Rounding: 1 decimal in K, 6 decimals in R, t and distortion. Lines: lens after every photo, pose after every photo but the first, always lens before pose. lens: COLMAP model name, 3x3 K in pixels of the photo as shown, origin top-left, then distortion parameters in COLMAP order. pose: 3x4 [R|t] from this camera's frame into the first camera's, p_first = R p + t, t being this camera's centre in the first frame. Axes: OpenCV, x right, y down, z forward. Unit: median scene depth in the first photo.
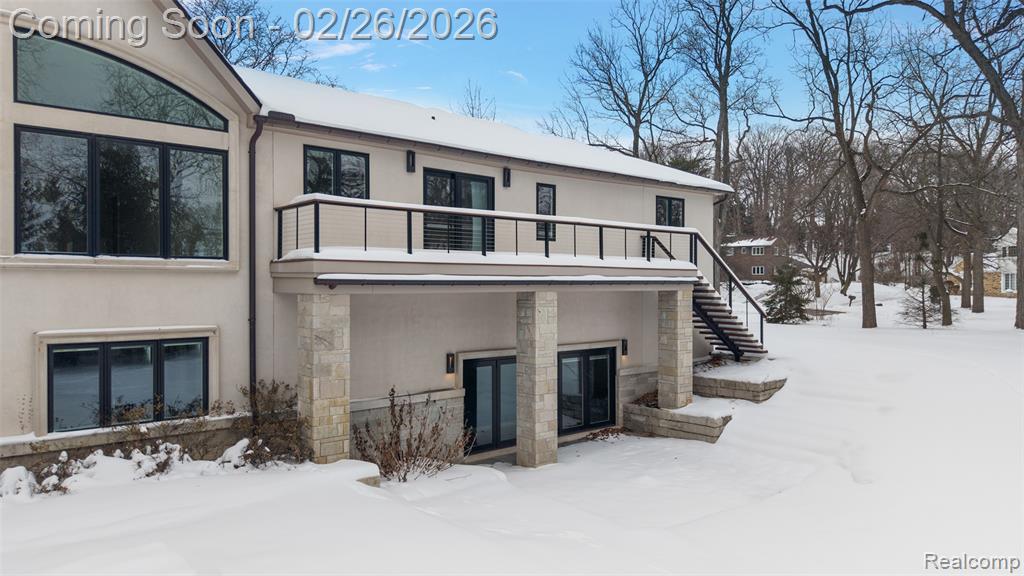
lens RADIAL K [[705.2, 0, 512.0], [0, 705.2, 288.0], [0, 0, 1]] dist [0.013631, -0.004323]
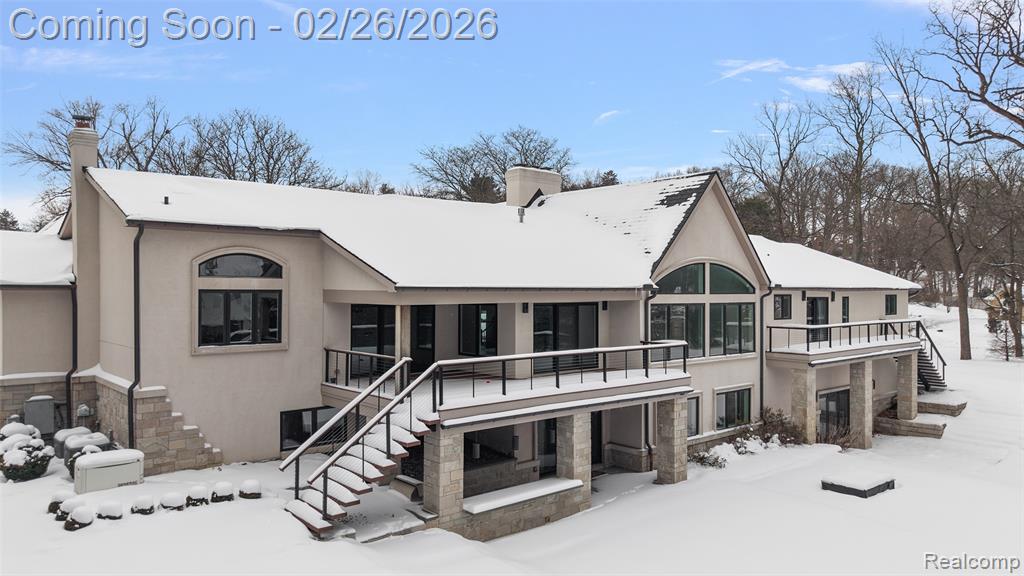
lens RADIAL K [[717.5, 0, 512.0], [0, 717.5, 288.0], [0, 0, 1]] dist [0.012704, 0.000913]
pose [[0.999993, 0.000713, 0.003748, -0.870418], [-0.000690, 0.999981, -0.006197, -0.167723], [-0.003753, 0.006194, 0.999974, -0.916550]]
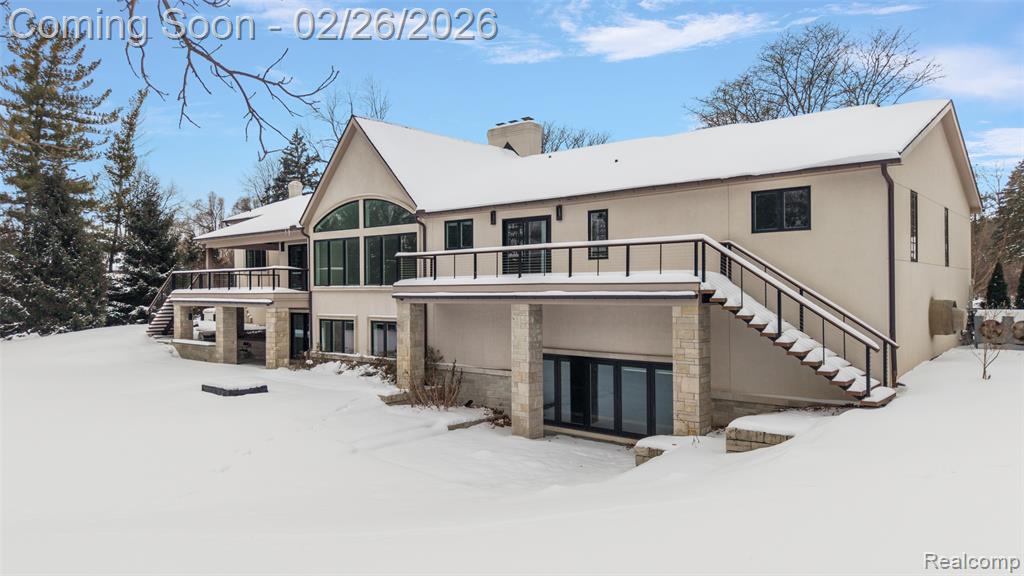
lens RADIAL K [[705.2, 0, 512.0], [0, 705.2, 288.0], [0, 0, 1]] dist [0.013631, -0.004323]
pose [[0.129486, -0.006326, -0.991561, 1.229895], [-0.000458, 0.999979, -0.006440, -0.014966], [0.991581, 0.001288, 0.129481, 0.751065]]
